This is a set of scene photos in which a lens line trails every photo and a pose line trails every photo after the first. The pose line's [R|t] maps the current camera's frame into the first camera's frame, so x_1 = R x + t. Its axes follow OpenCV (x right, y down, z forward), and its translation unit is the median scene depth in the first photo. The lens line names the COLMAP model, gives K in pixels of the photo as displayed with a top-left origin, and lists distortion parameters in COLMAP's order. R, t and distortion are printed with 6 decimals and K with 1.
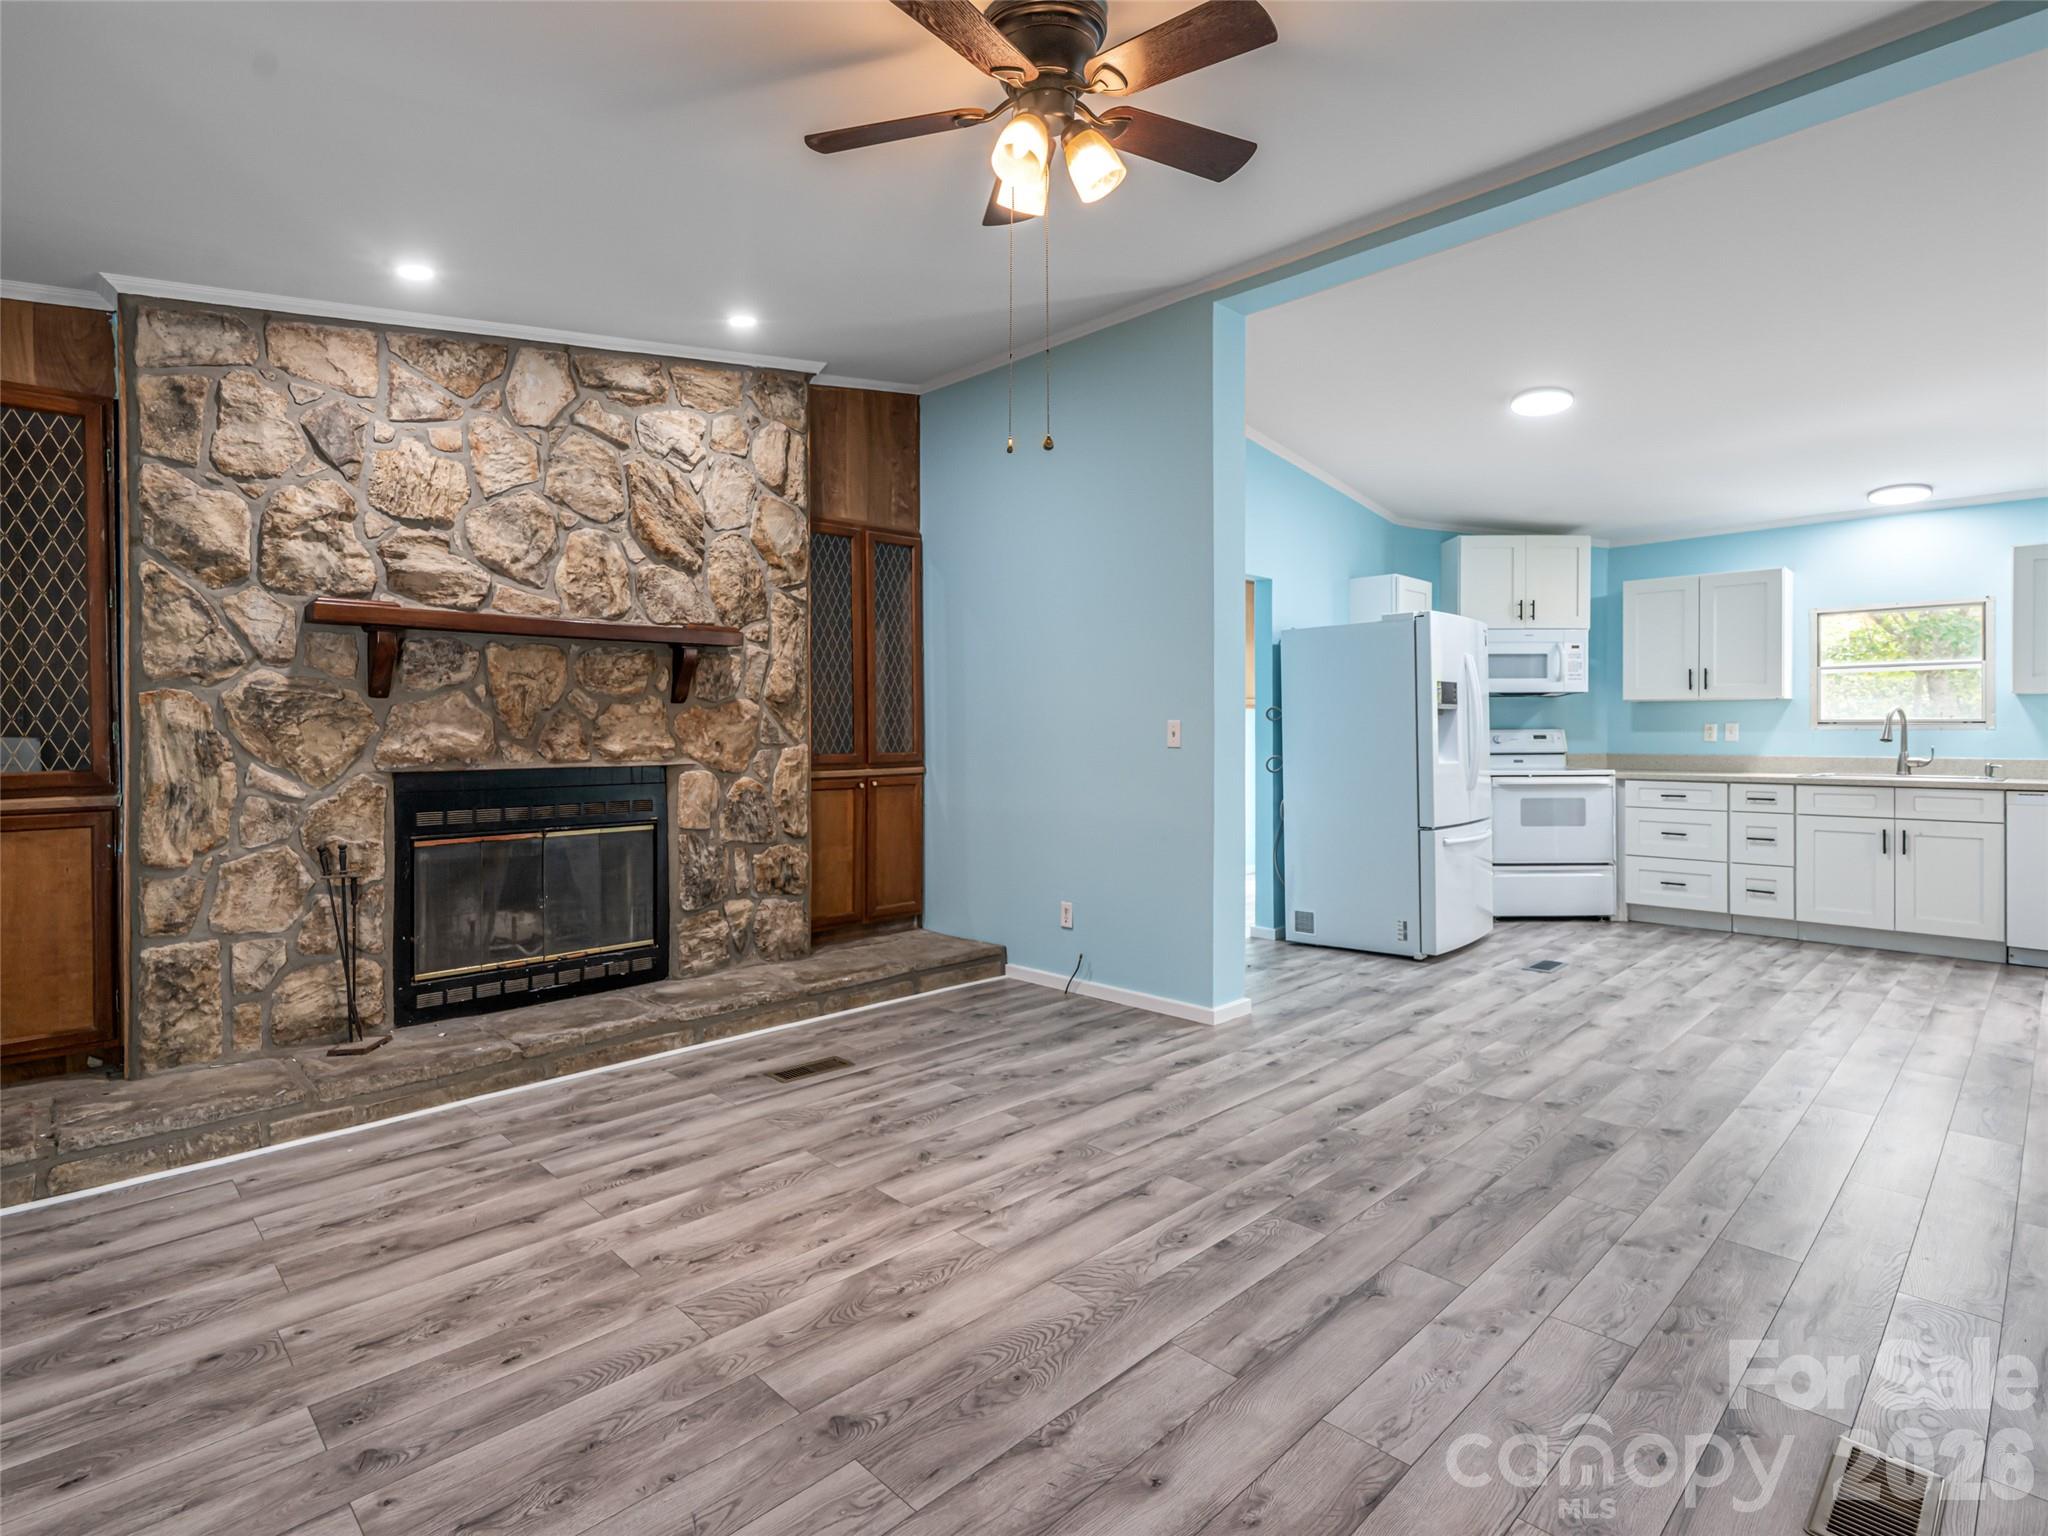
lens RADIAL K [[1028.4, 0, 1021.4], [0, 1028.4, 736.1], [0, 0, 1]] dist [-0.000350, 0.000073]
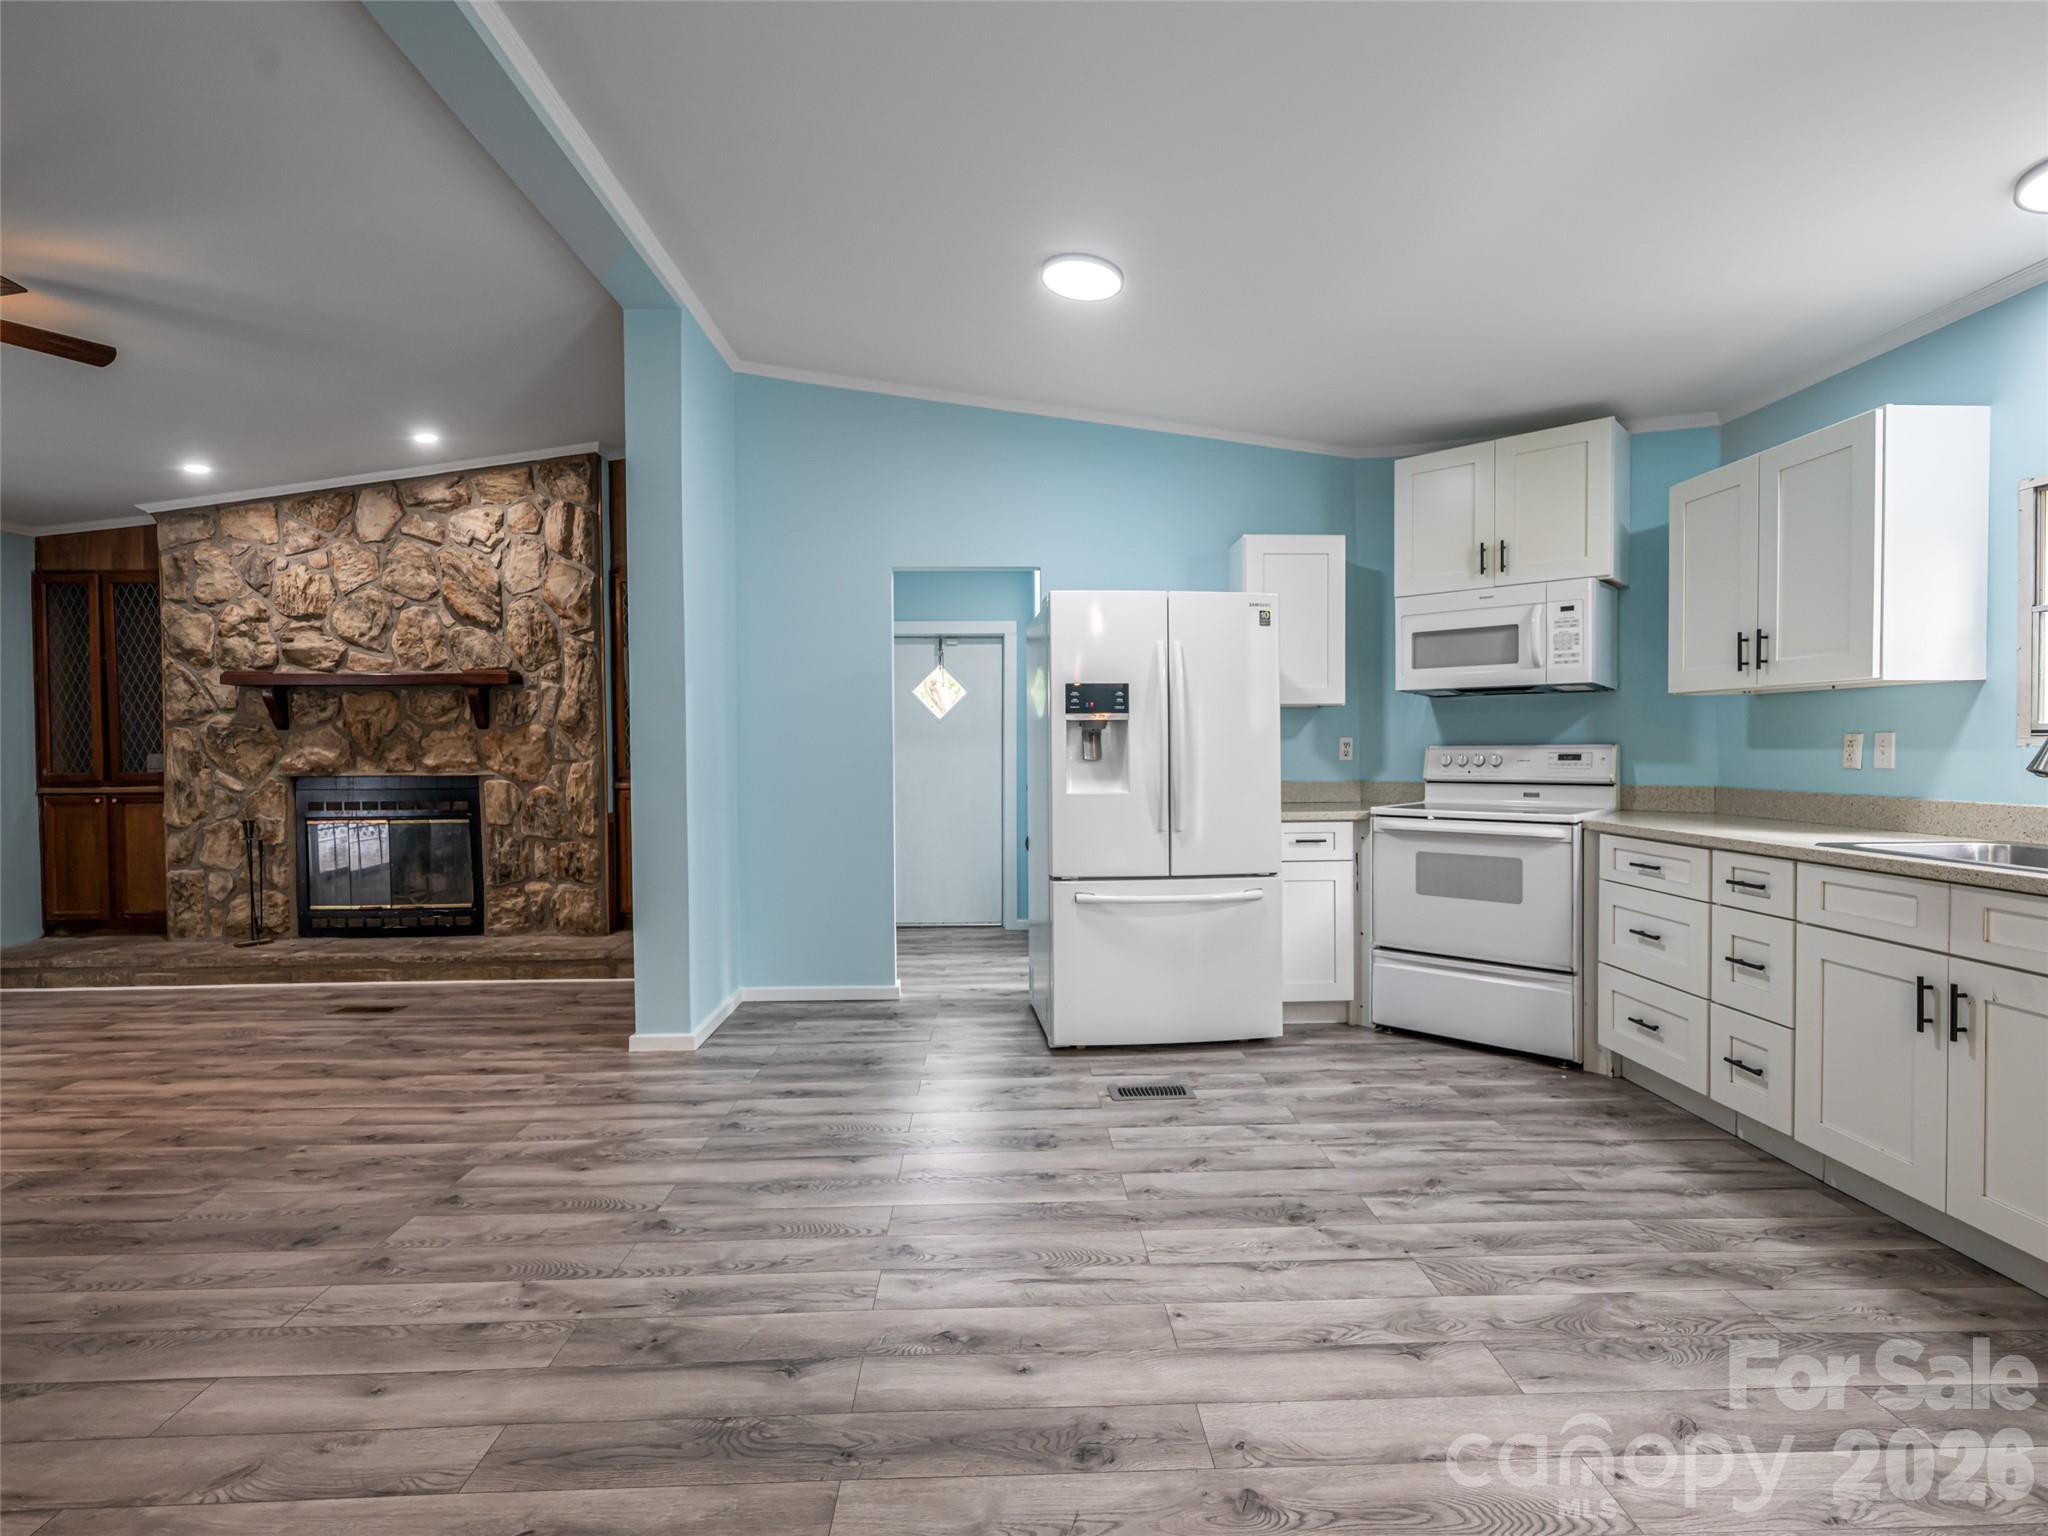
lens RADIAL K [[976.0, 0, 1023.7], [0, 976.0, 758.6], [0, 0, 1]] dist [-0.000118, 0.000566]
pose [[0.737869, 0.008052, -0.674895, 1.186863], [0.000814, 0.999918, 0.012819, -0.010583], [0.674943, -0.010008, 0.737802, 0.619108]]
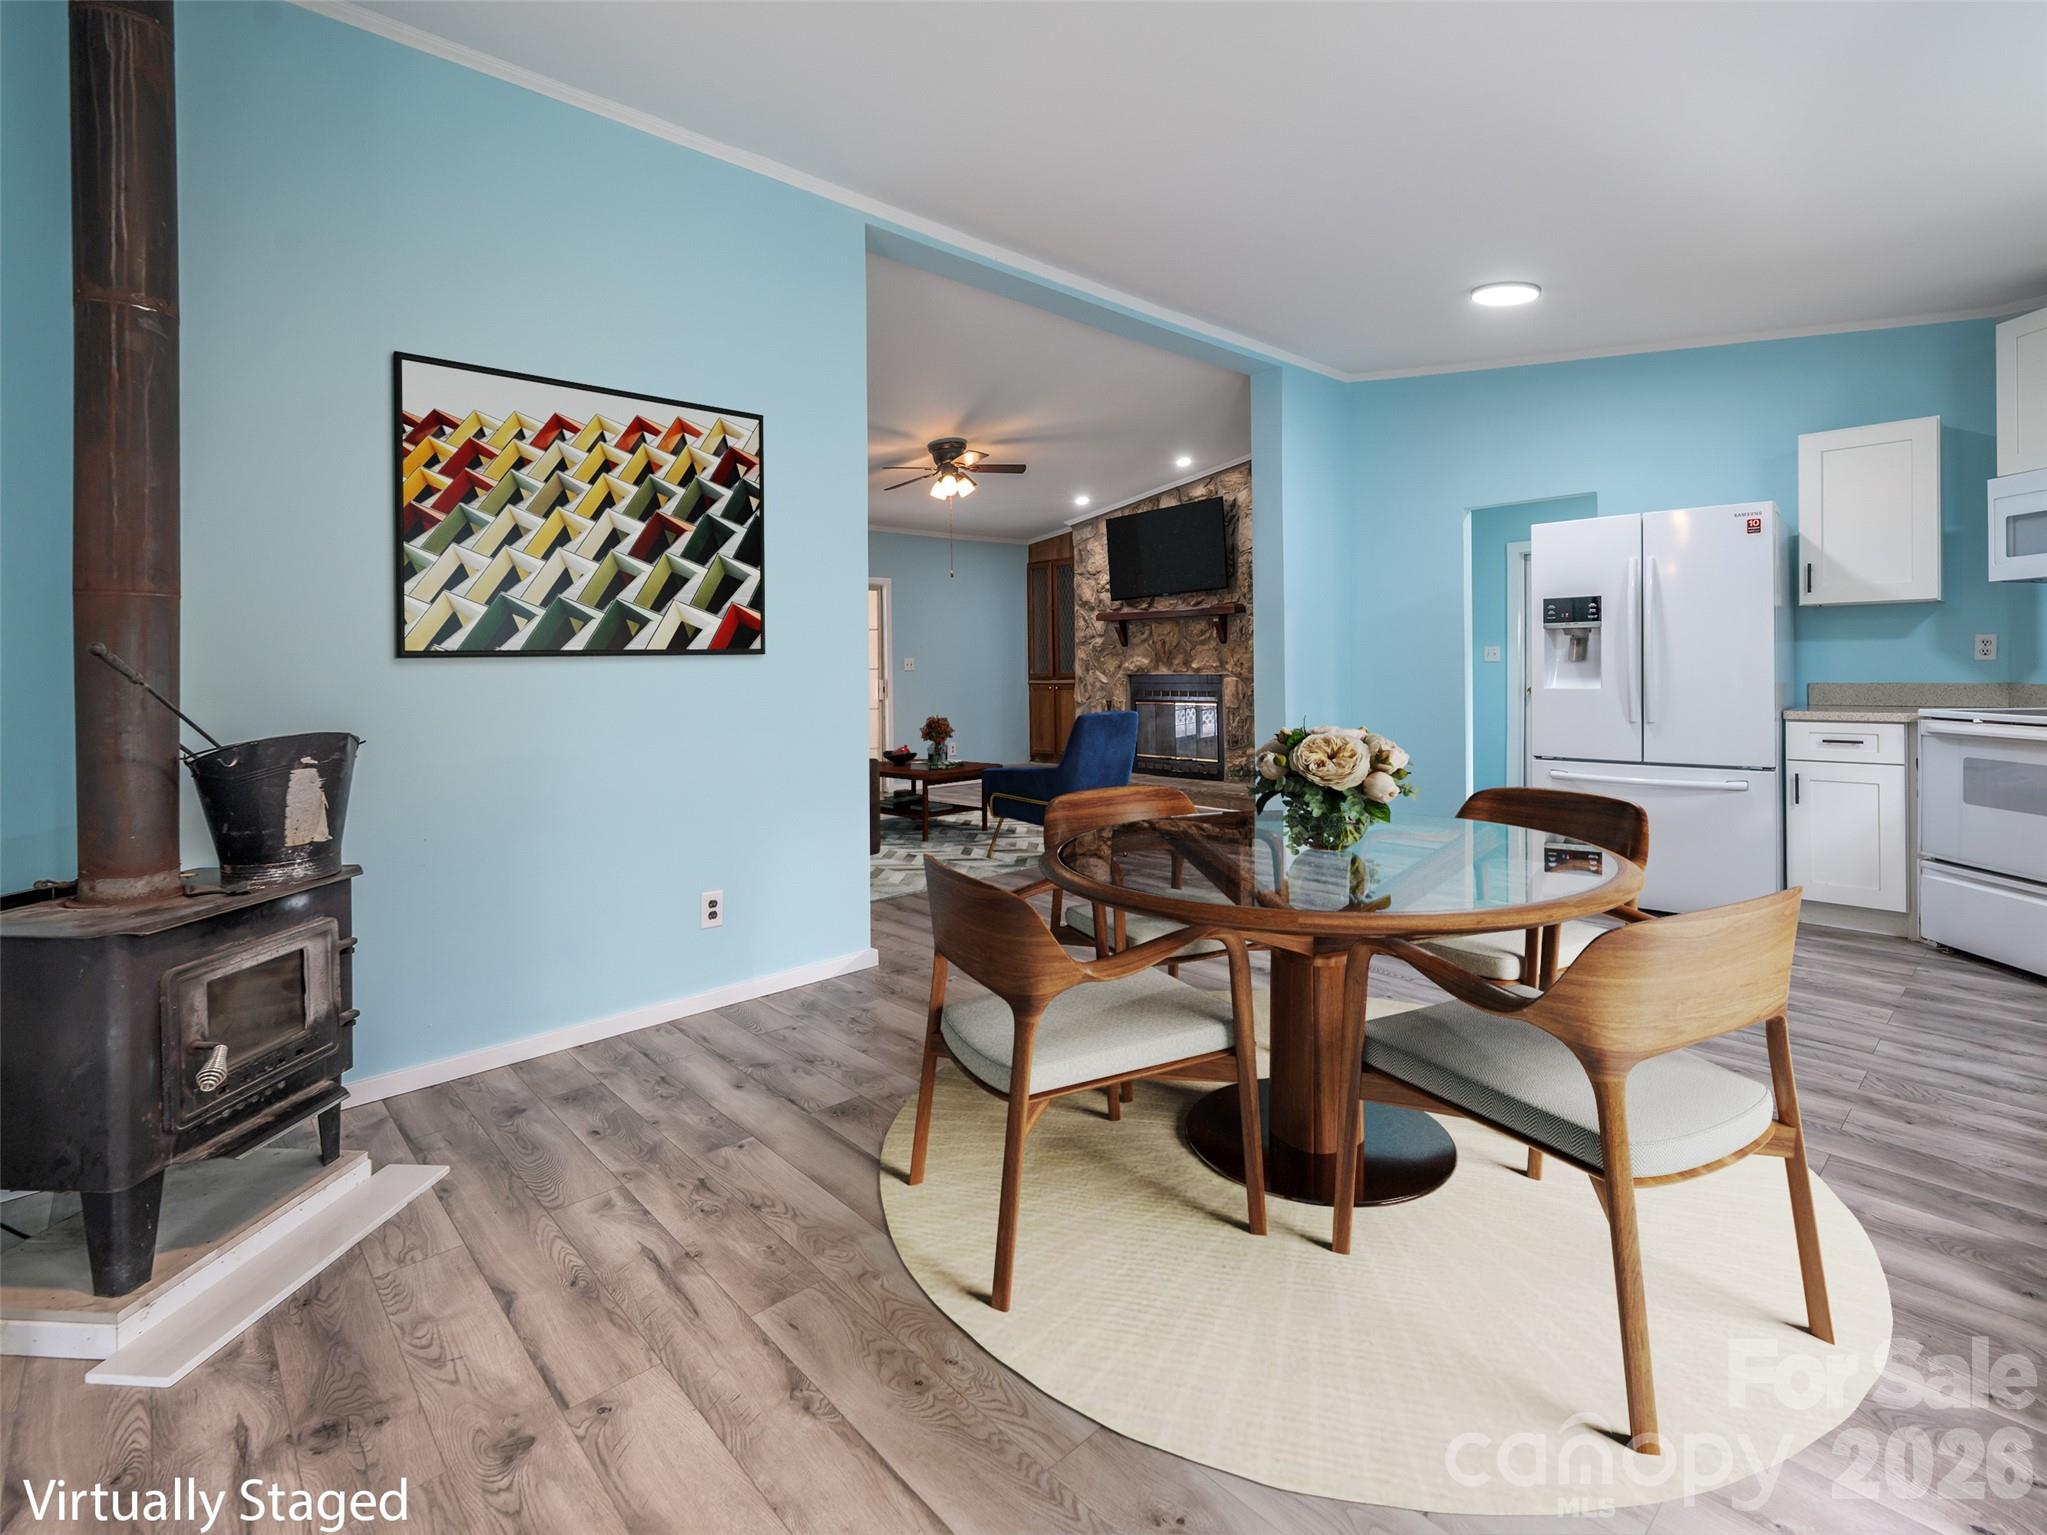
lens RADIAL K [[959.8, 0, 1019.5], [0, 959.8, 664.5], [0, 0, 1]] dist [0.000557, -0.000073]
pose [[-0.033079, 0.005277, -0.999439, 1.764521], [0.012960, 0.999904, 0.004850, -0.006452], [0.999369, -0.012793, -0.033144, 0.763696]]
